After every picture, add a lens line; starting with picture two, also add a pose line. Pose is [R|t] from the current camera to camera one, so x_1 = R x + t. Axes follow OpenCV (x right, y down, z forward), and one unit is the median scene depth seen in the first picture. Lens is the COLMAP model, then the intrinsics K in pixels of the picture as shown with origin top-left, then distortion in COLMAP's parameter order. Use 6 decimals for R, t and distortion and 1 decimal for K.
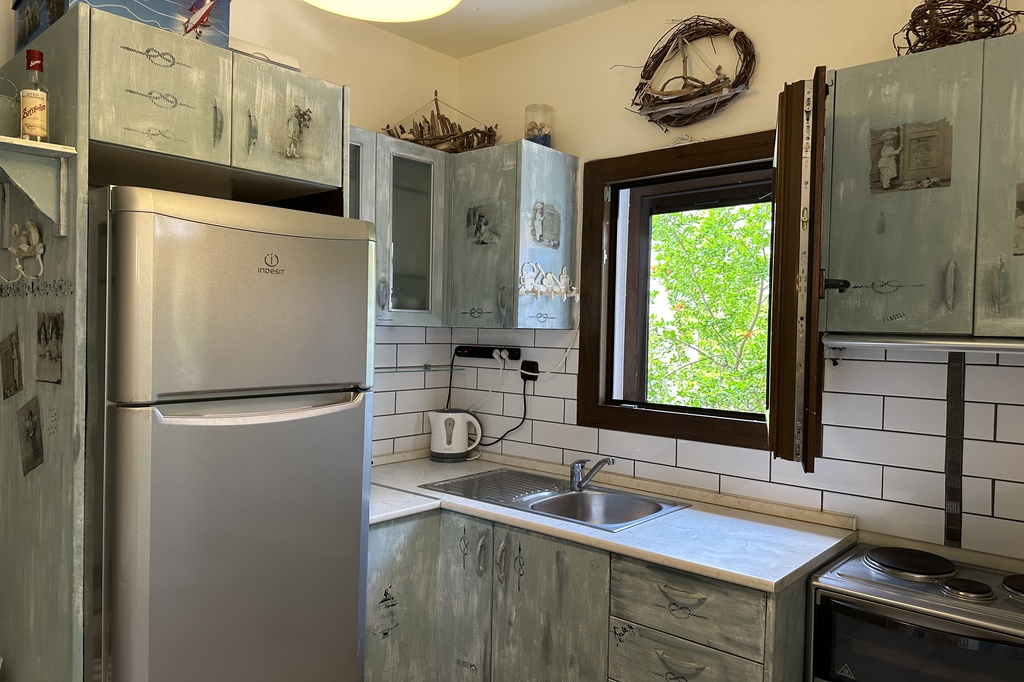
lens RADIAL K [[721.8, 0, 511.9], [0, 721.8, 343.0], [0, 0, 1]] dist [0.041071, -0.046127]
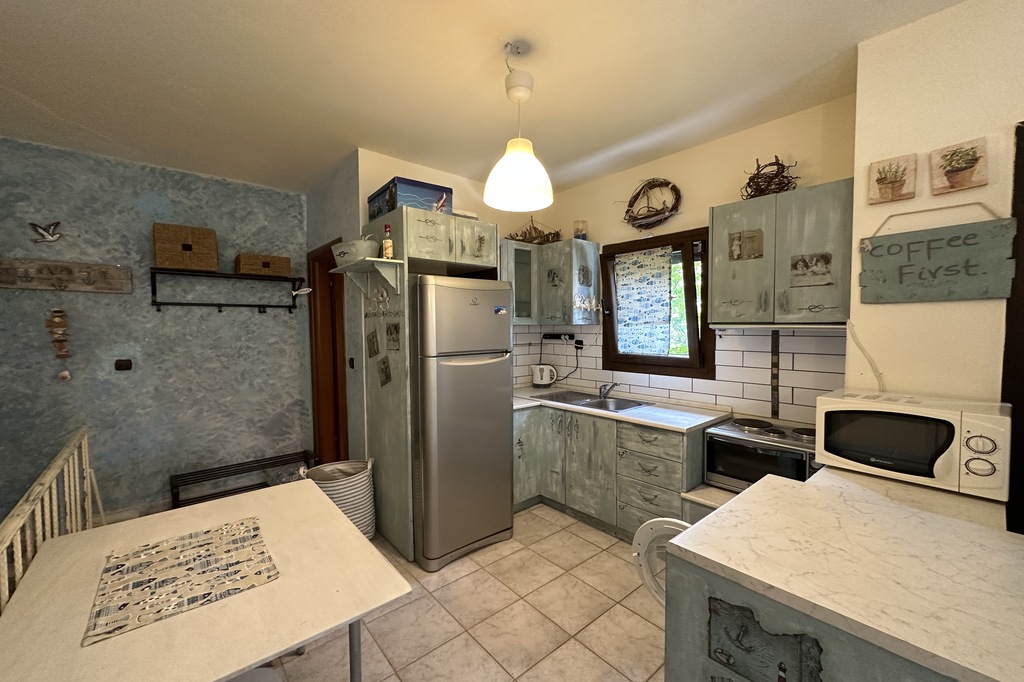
lens RADIAL K [[408.5, 0, 511.0], [0, 408.5, 342.1], [0, 0, 1]] dist [-0.003571, 0.001051]
pose [[0.990628, -0.022213, -0.134770, -0.015424], [0.024822, 0.999535, 0.017705, 0.007231], [0.134314, -0.020884, 0.990719, -0.311229]]
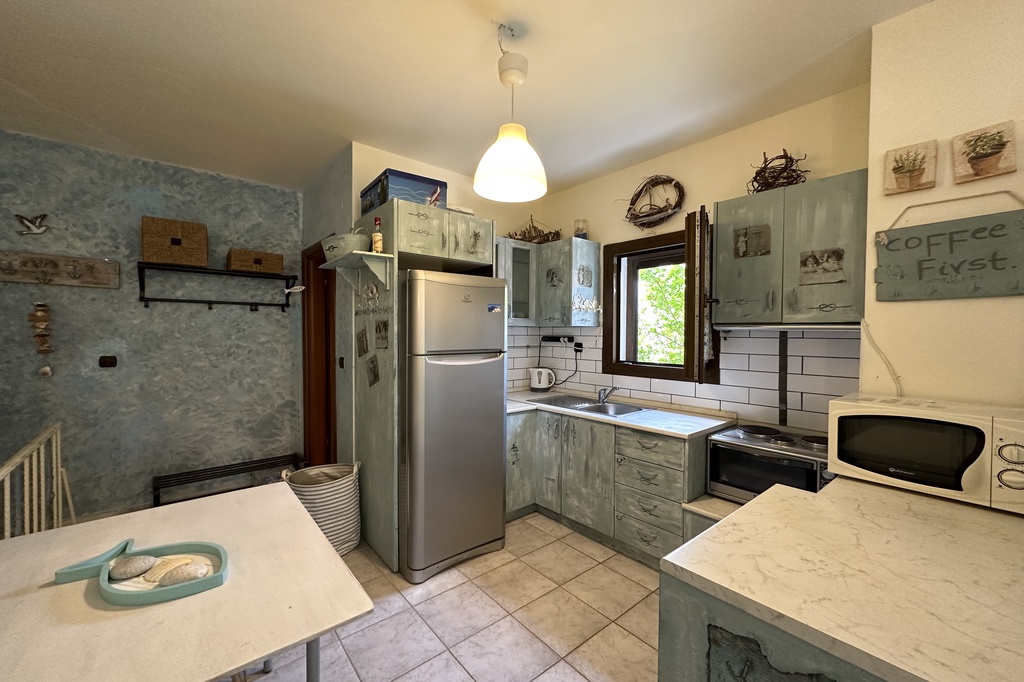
lens RADIAL K [[408.5, 0, 511.2], [0, 408.5, 340.8], [0, 0, 1]] dist [-0.003571, 0.001051]
pose [[0.989139, -0.013103, -0.146396, 0.008359], [0.012704, 0.999913, -0.003655, 0.030074], [0.146431, 0.001756, 0.989219, -0.255616]]
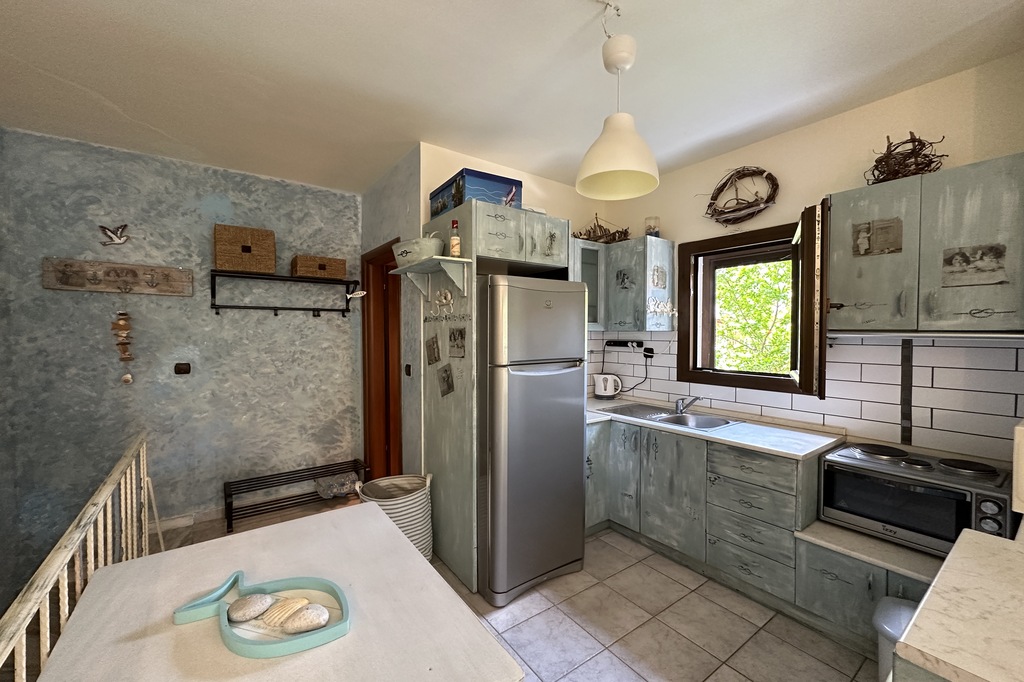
lens RADIAL K [[408.5, 0, 510.7], [0, 408.5, 340.8], [0, 0, 1]] dist [-0.003571, 0.001051]
pose [[0.976111, -0.015252, -0.216734, -0.137252], [0.015348, 0.999881, -0.001241, 0.002602], [0.216728, -0.002116, 0.976230, -0.213795]]
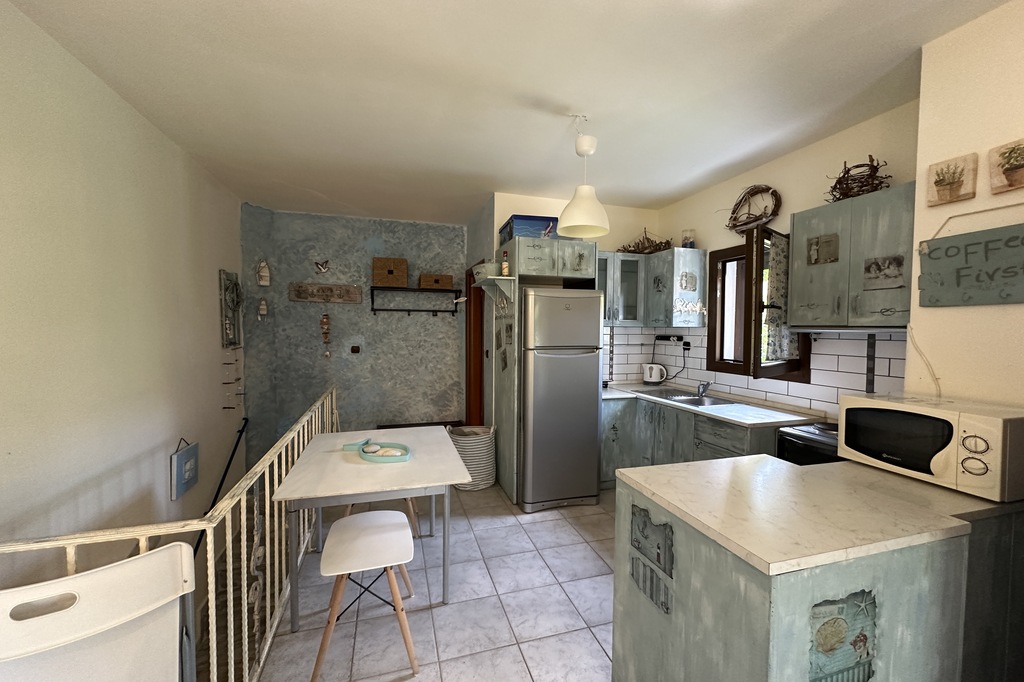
lens RADIAL K [[408.5, 0, 510.4], [0, 408.5, 339.7], [0, 0, 1]] dist [-0.003571, 0.001051]
pose [[0.852413, -0.000860, -0.522869, 0.310985], [0.000443, 0.999999, -0.000922, 0.027599], [0.522869, 0.000554, 0.852413, -0.523439]]
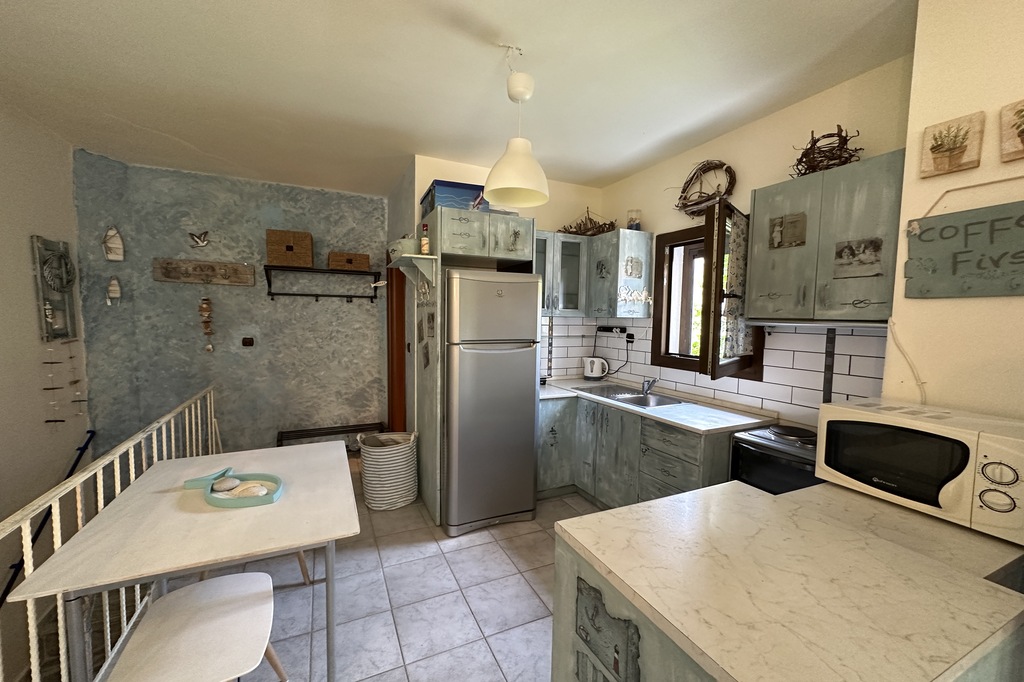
lens RADIAL K [[408.5, 0, 510.9], [0, 408.5, 344.5], [0, 0, 1]] dist [-0.003571, 0.001051]
pose [[0.919549, 0.018297, -0.392550, 0.239163], [-0.002523, 0.999170, 0.040661, 0.013435], [0.392968, -0.036400, 0.918831, -0.298271]]
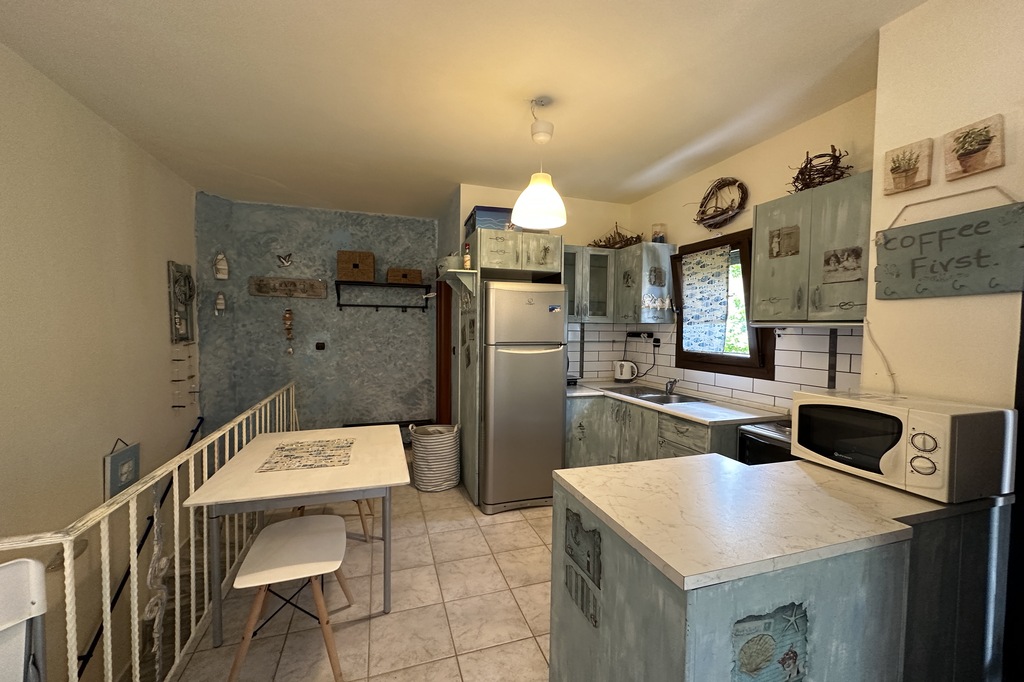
lens RADIAL K [[408.5, 0, 510.3], [0, 408.5, 339.8], [0, 0, 1]] dist [-0.003571, 0.001051]
pose [[0.865549, 0.002569, -0.500817, 0.368046], [-0.001802, 0.999996, 0.002015, 0.038864], [0.500820, -0.000841, 0.865551, -0.430841]]
